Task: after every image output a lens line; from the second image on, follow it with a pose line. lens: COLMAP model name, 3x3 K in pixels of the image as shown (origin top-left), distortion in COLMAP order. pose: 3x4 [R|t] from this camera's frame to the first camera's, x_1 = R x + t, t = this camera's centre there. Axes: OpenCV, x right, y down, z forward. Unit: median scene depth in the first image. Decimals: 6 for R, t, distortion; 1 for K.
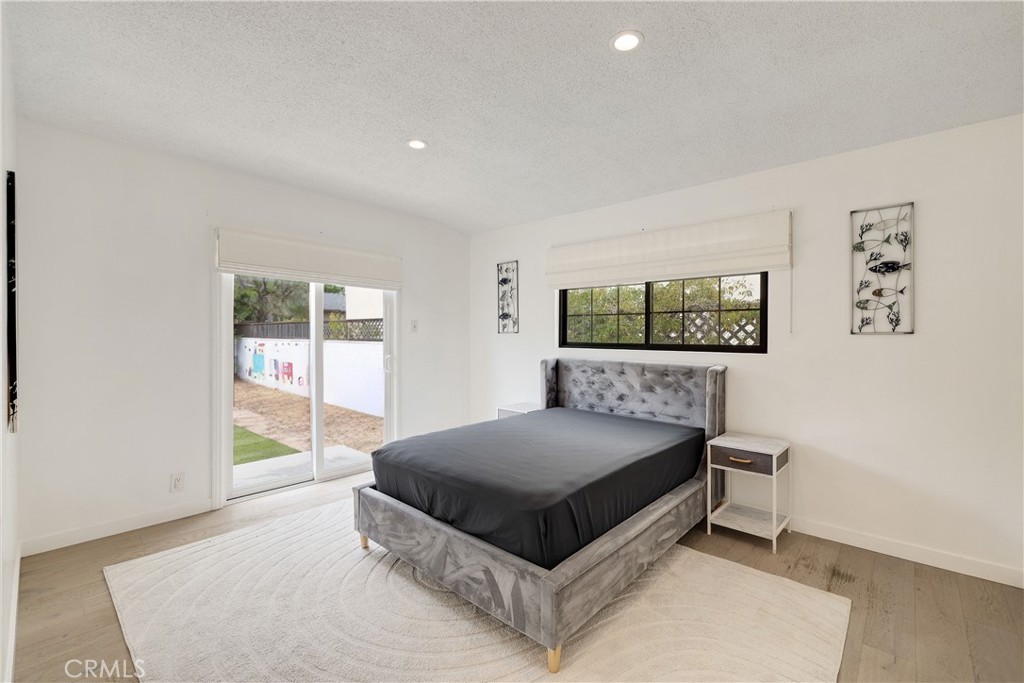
lens RADIAL K [[450.0, 0, 511.9], [0, 450.0, 337.5], [0, 0, 1]] dist [-0.001646, -0.000056]
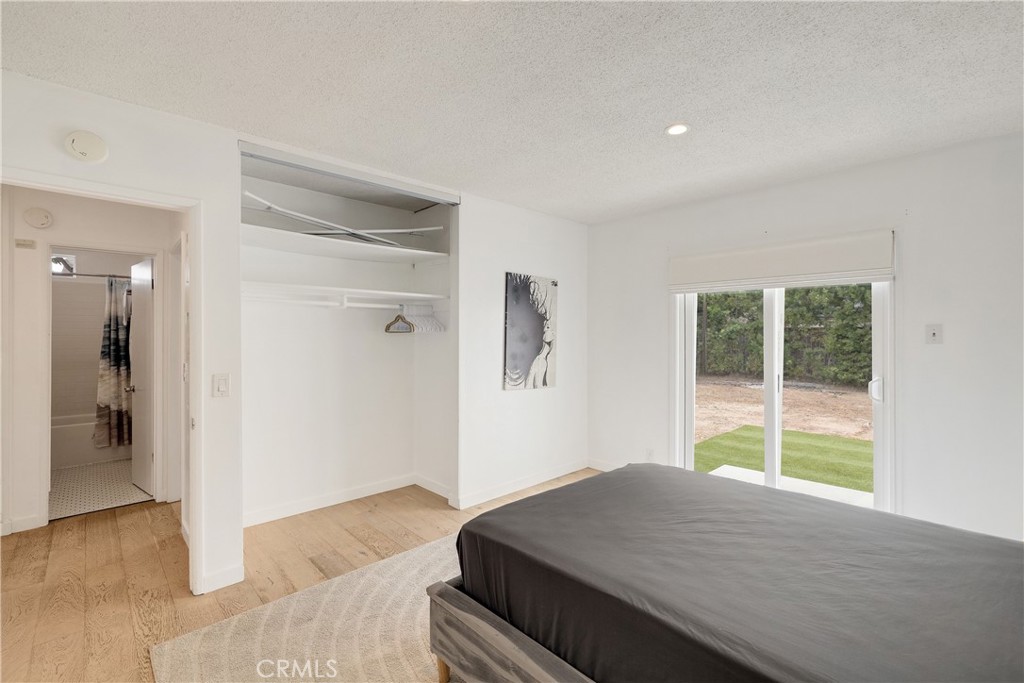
lens RADIAL K [[450.0, 0, 516.2], [0, 450.0, 335.5], [0, 0, 1]] dist [-0.001646, -0.000056]
pose [[-0.079617, -0.007016, -0.996801, 0.162753], [-0.003567, 0.999971, -0.006753, -0.006268], [0.996819, 0.003018, -0.079639, 0.183553]]
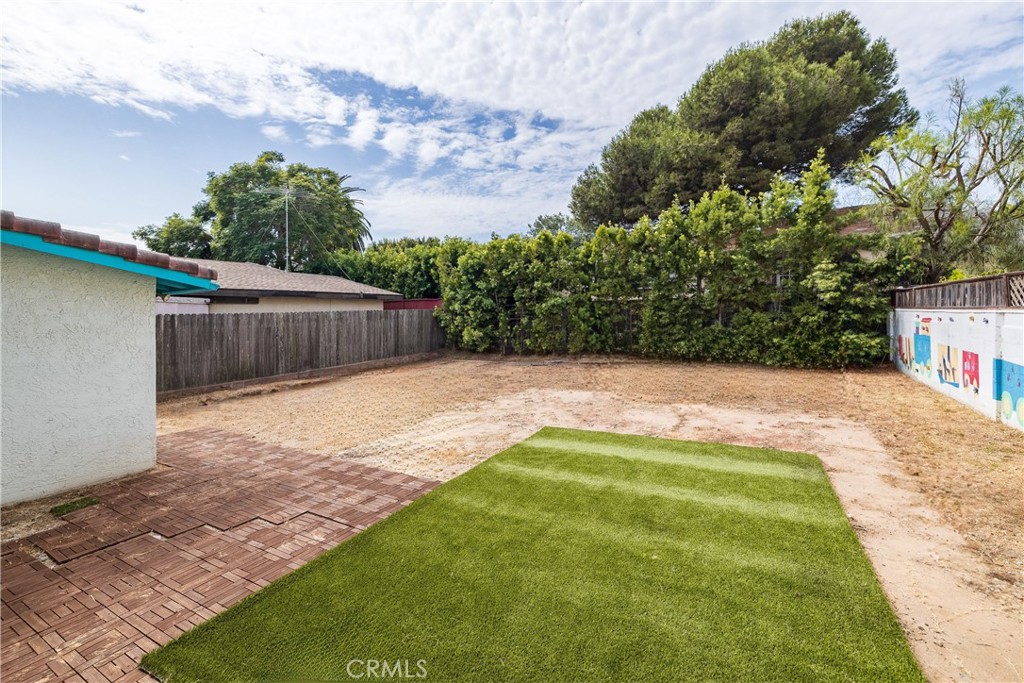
lens RADIAL K [[430.3, 0, 509.8], [0, 430.3, 341.1], [0, 0, 1]] dist [-0.001216, 0.000114]
pose [[0.210384, 0.046644, -0.976506, -0.109198], [0.021537, 0.998398, 0.052330, 0.001974], [0.977382, -0.032041, 0.209042, 0.353049]]
